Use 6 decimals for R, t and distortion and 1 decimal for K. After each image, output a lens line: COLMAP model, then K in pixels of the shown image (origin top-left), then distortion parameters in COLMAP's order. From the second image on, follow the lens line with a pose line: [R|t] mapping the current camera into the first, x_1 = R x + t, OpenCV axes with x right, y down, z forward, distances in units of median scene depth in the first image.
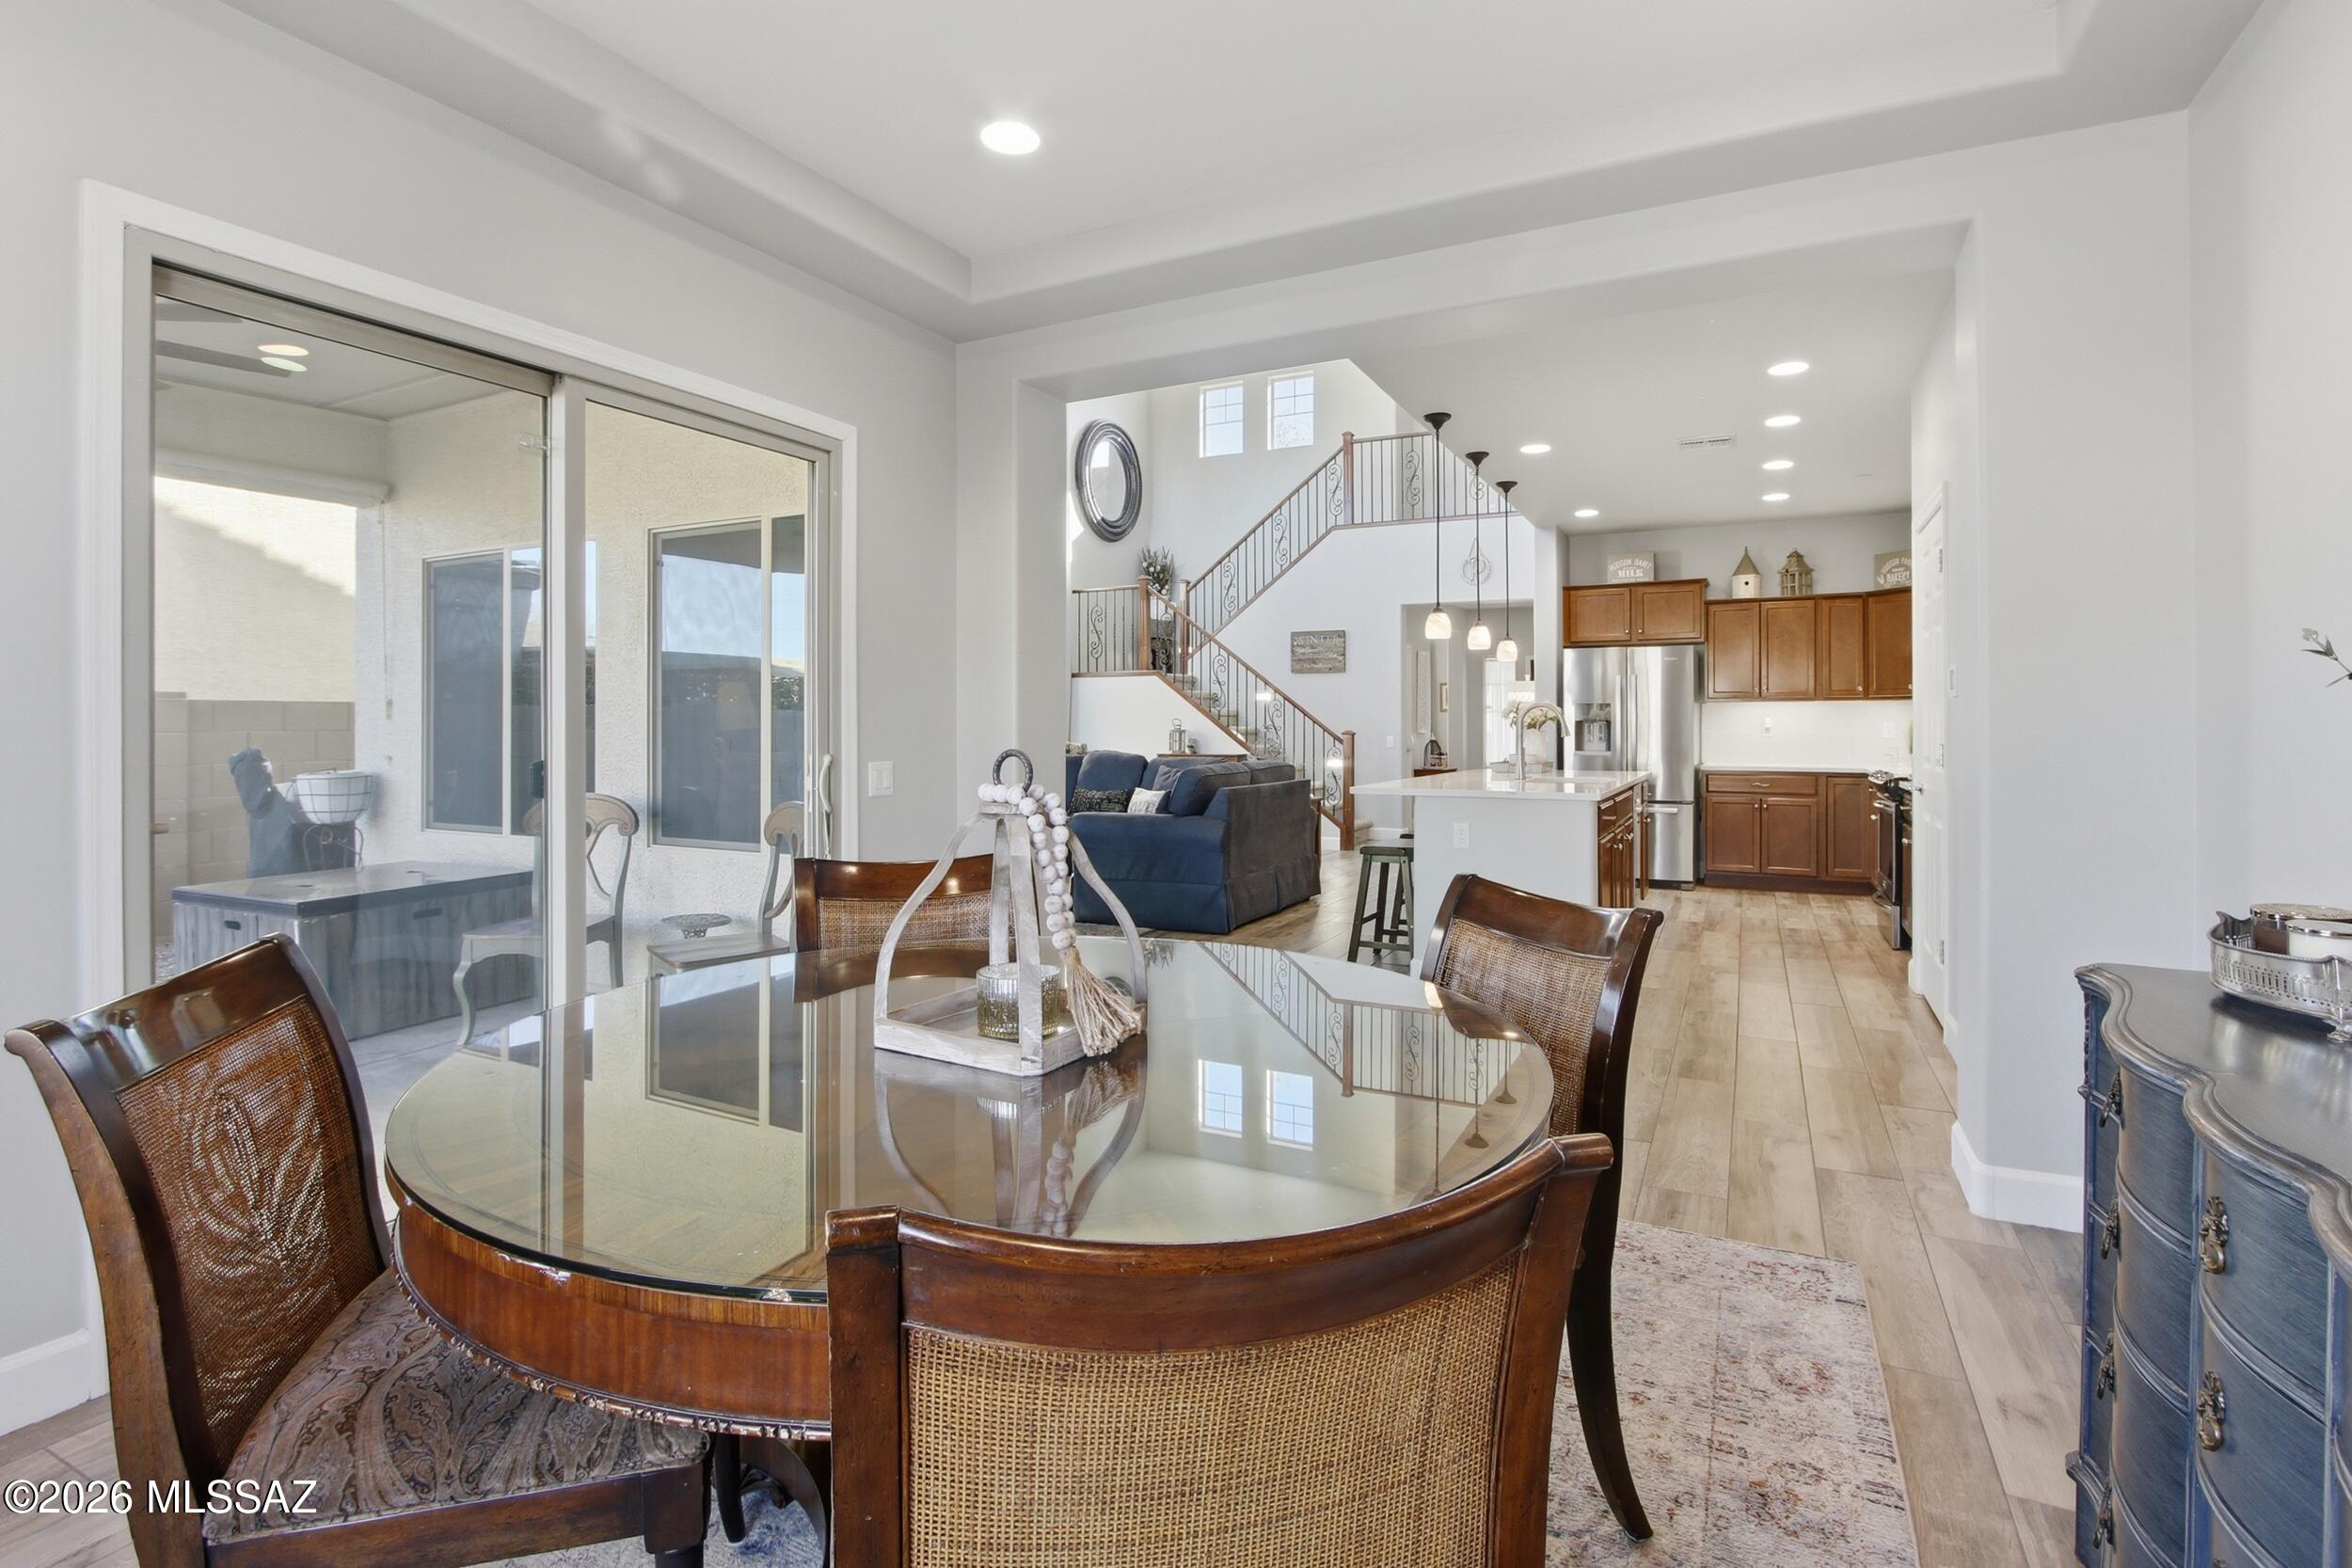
lens RADIAL K [[1090.4, 0, 1175.0], [0, 1090.4, 711.2], [0, 0, 1]] dist [-0.016885, 0.001602]
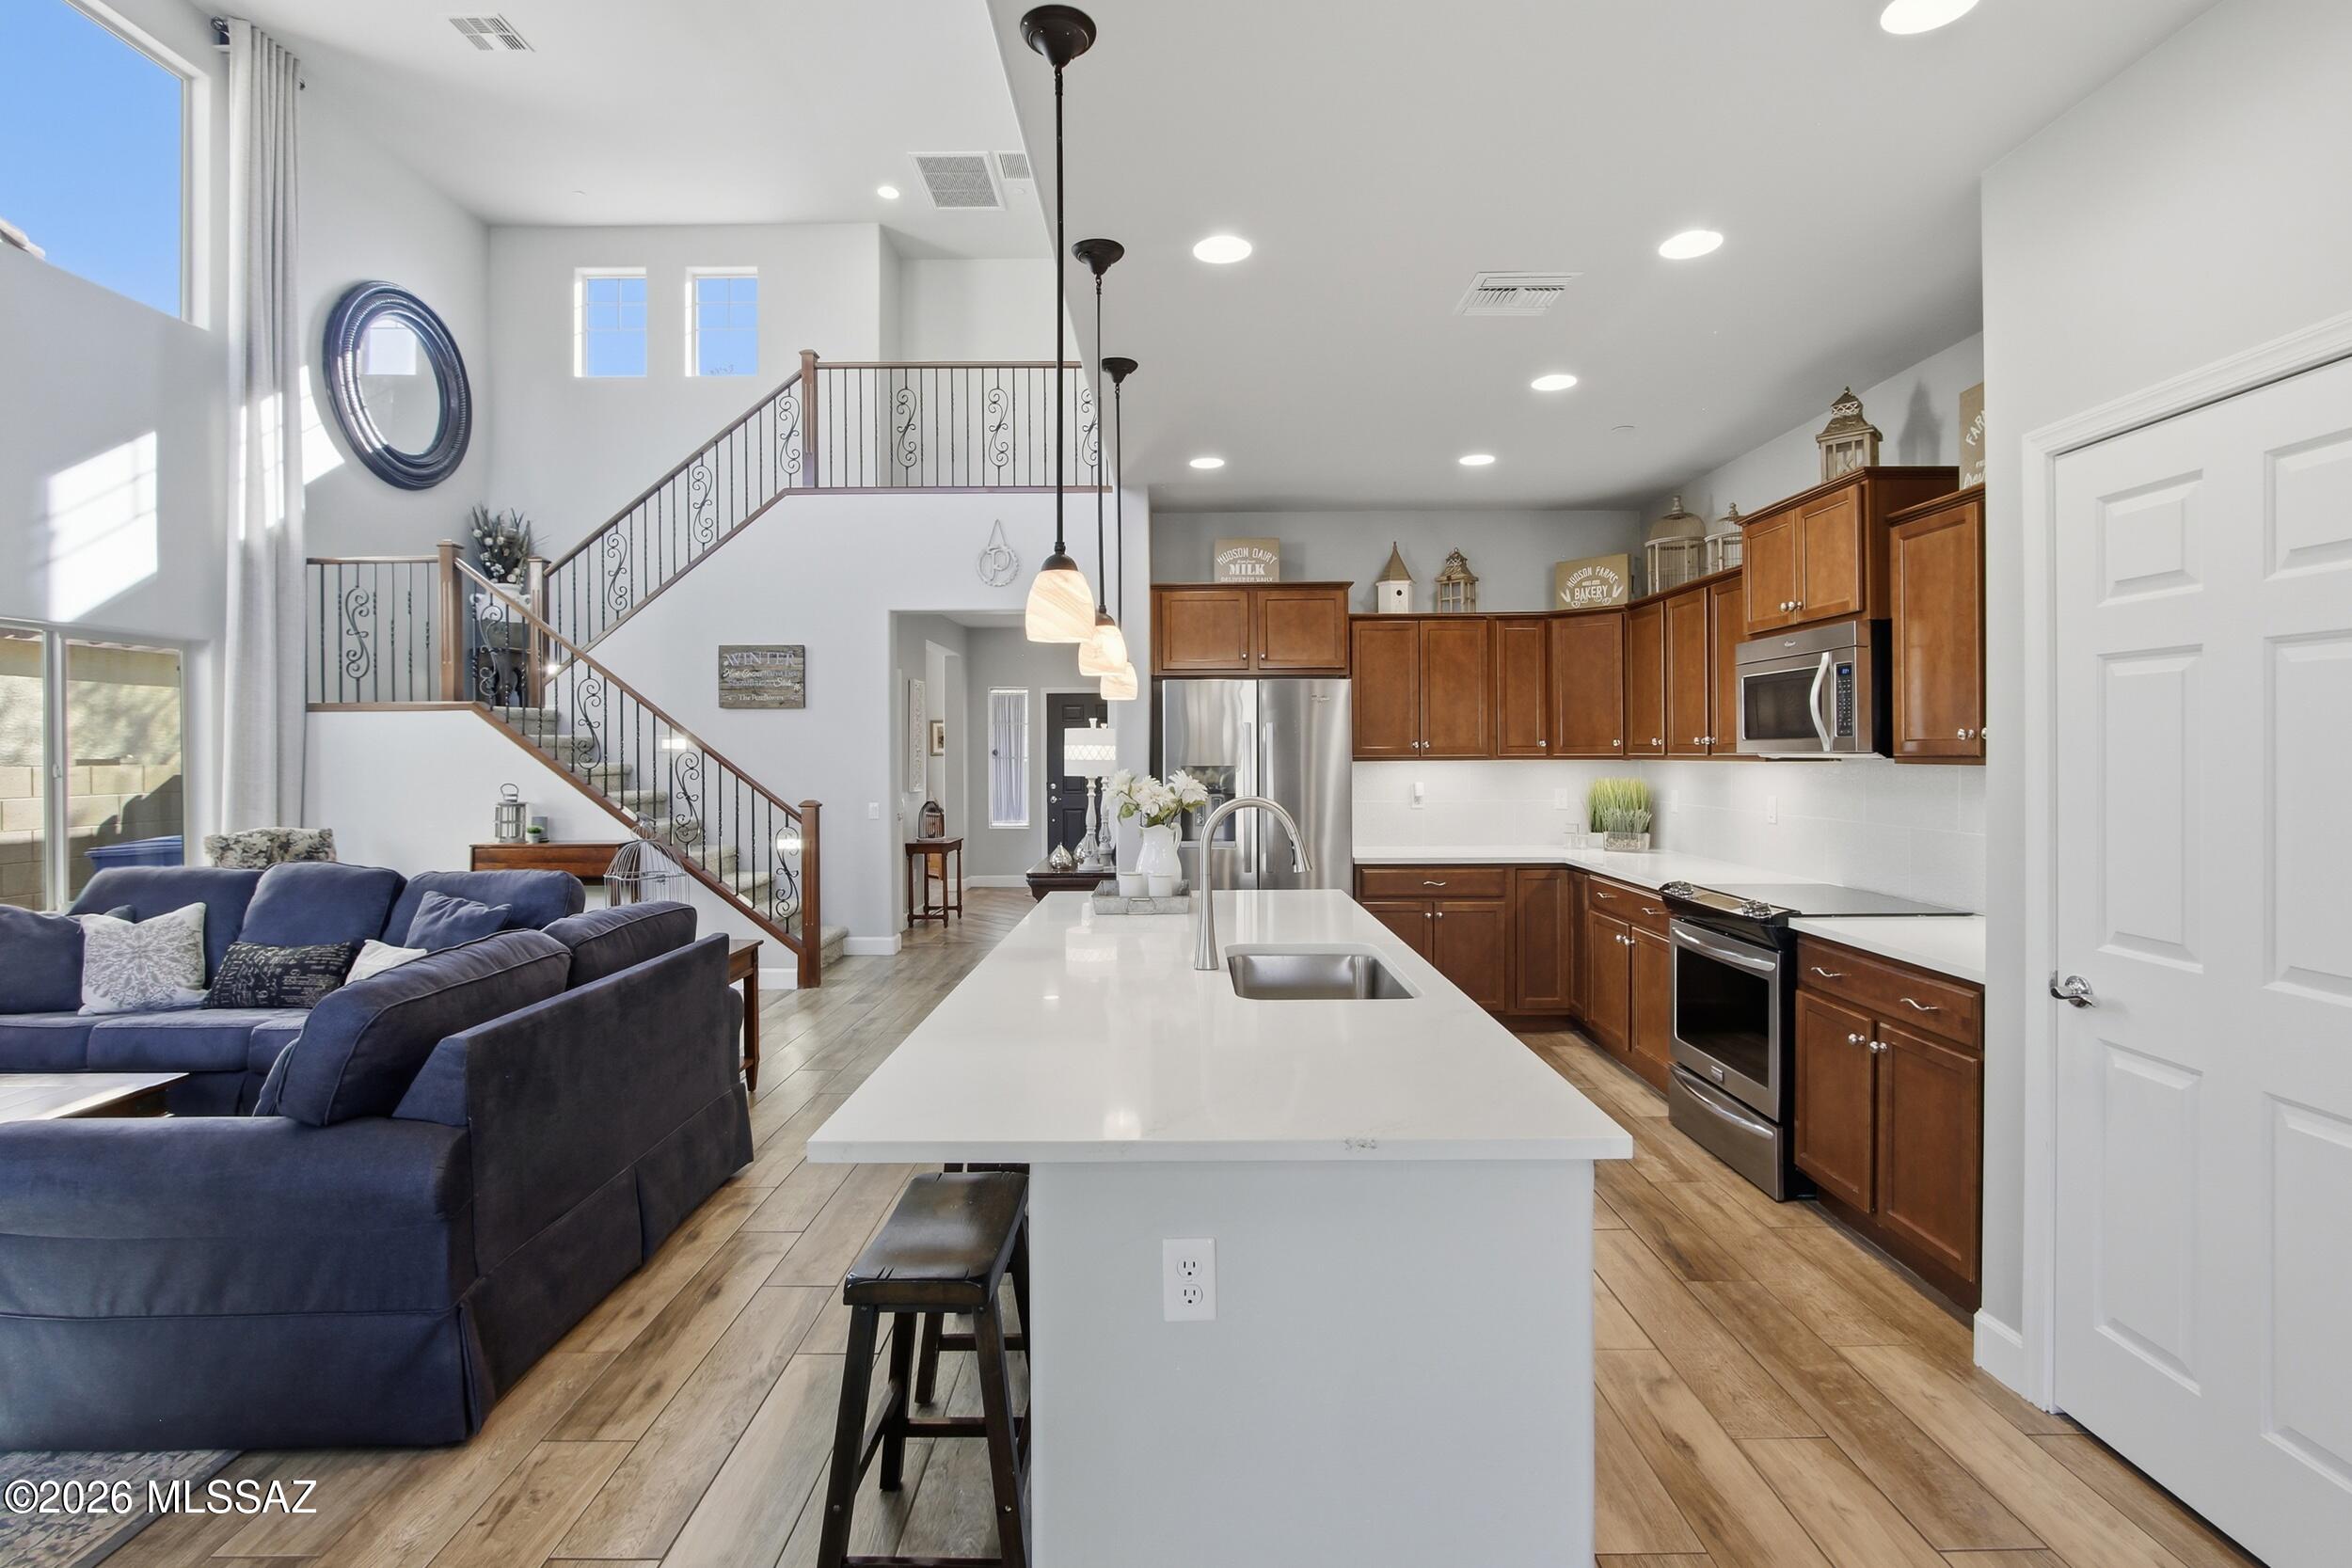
lens RADIAL K [[1090.4, 0, 1176.0], [0, 1090.4, 743.7], [0, 0, 1]] dist [-0.016885, 0.001602]
pose [[0.886847, -0.003825, 0.462047, 0.049909], [0.002672, 0.999991, 0.003150, -0.015647], [-0.462055, -0.001559, 0.886850, 0.305501]]
